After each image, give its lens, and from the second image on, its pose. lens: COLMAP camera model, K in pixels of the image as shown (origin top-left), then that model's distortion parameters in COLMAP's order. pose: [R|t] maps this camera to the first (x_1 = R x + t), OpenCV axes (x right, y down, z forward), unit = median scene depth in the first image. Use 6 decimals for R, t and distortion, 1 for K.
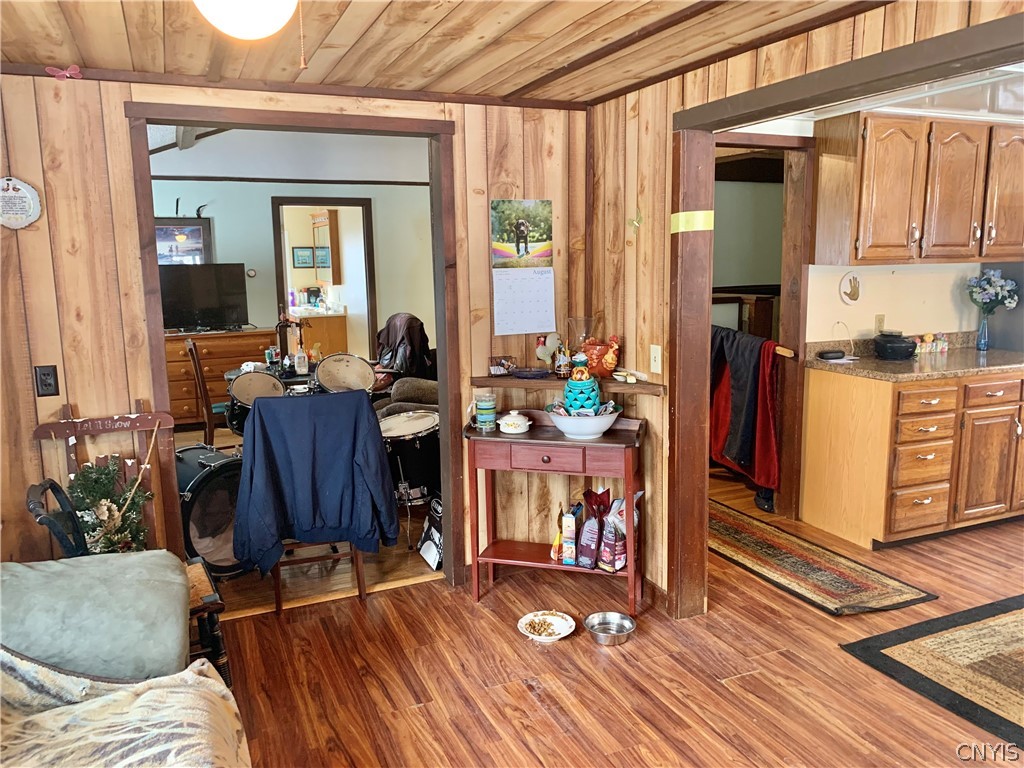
lens RADIAL K [[777.6, 0, 514.7], [0, 777.6, 375.0], [0, 0, 1]] dist [0.047673, -0.060056]
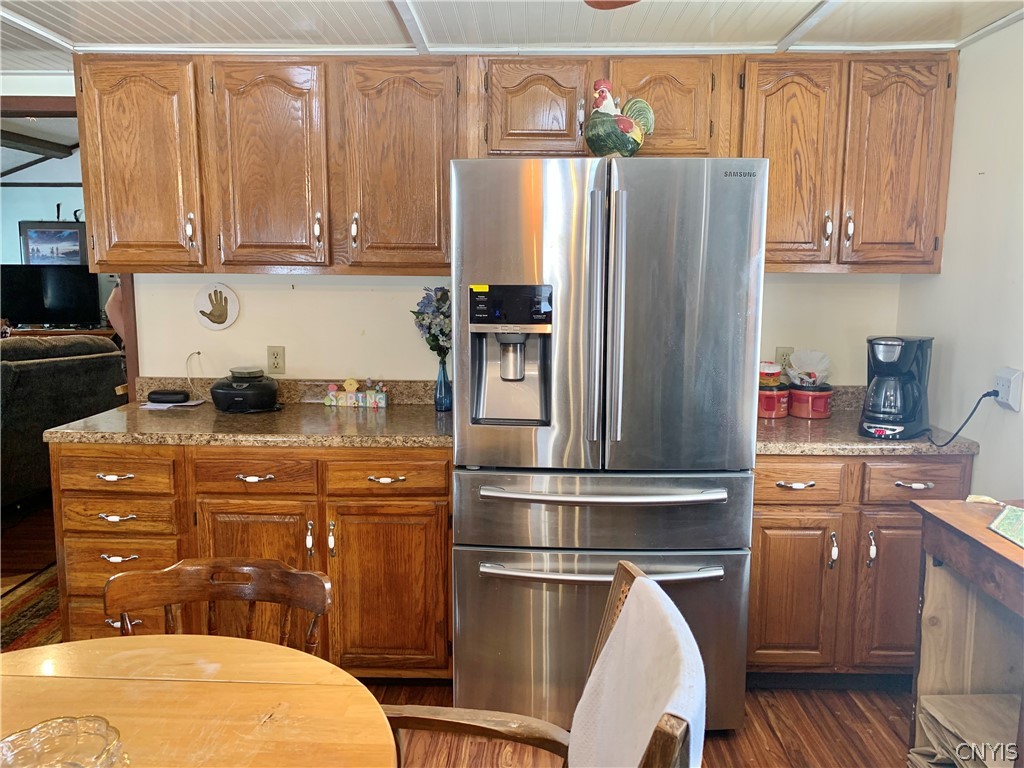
lens RADIAL K [[777.6, 0, 518.5], [0, 777.6, 369.7], [0, 0, 1]] dist [0.047673, -0.060056]
pose [[0.910015, 0.073176, -0.408066, 1.010904], [-0.083801, 0.996449, -0.008195, -0.073002], [0.406017, 0.041654, 0.912916, 0.479555]]
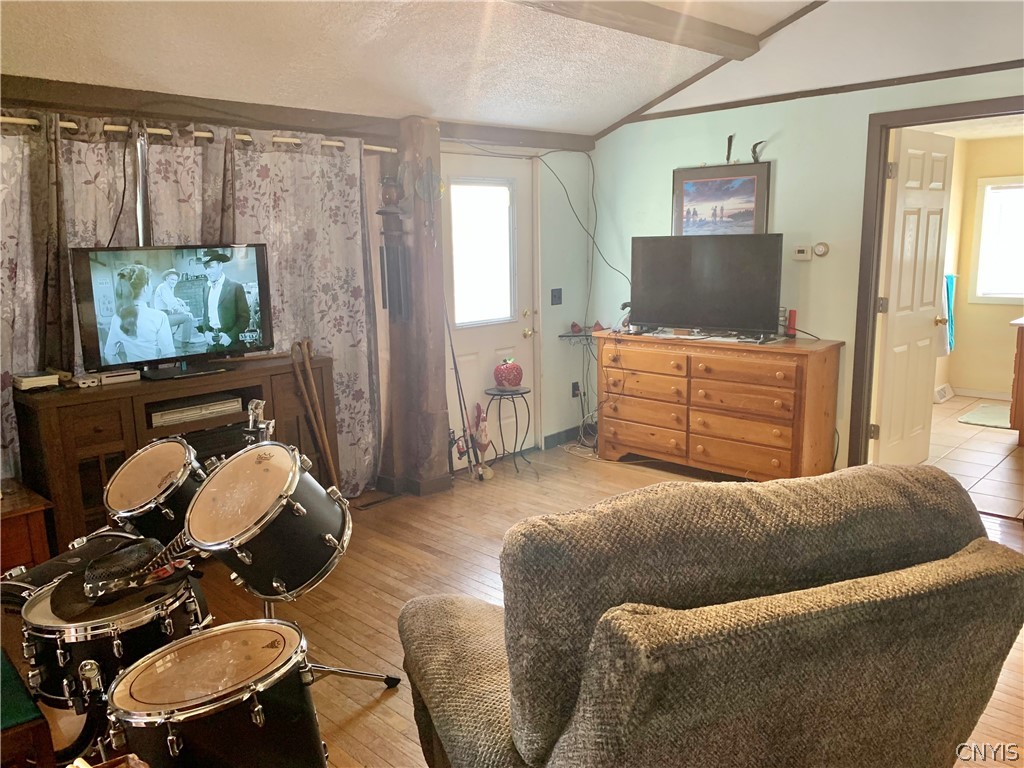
lens RADIAL K [[777.6, 0, 523.1], [0, 777.6, 383.6], [0, 0, 1]] dist [0.047673, -0.060056]
pose [[0.398851, 0.170017, -0.901117, 0.236926], [-0.141450, 0.982309, 0.122727, -0.124462], [0.906041, 0.078513, 0.415844, 0.971959]]
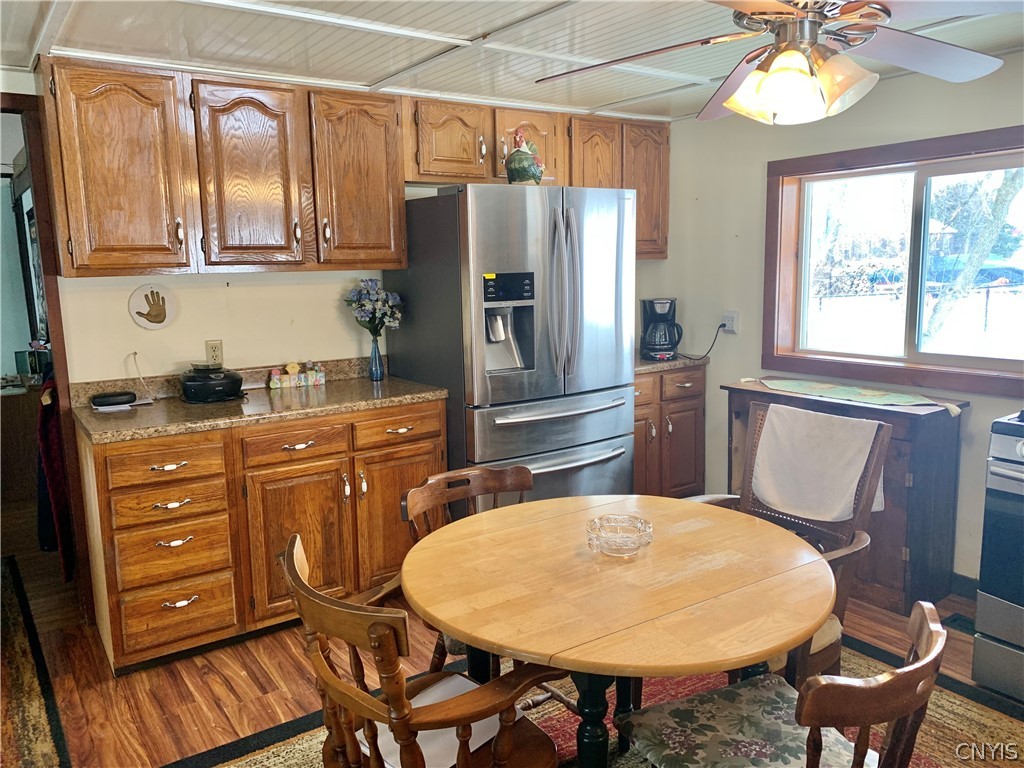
lens RADIAL K [[777.6, 0, 515.8], [0, 777.6, 378.7], [0, 0, 1]] dist [0.047673, -0.060056]
pose [[0.979818, -0.035351, 0.196740, 0.640170], [0.036132, 0.999347, -0.000378, -0.031220], [-0.196598, 0.007479, 0.980456, 0.215917]]
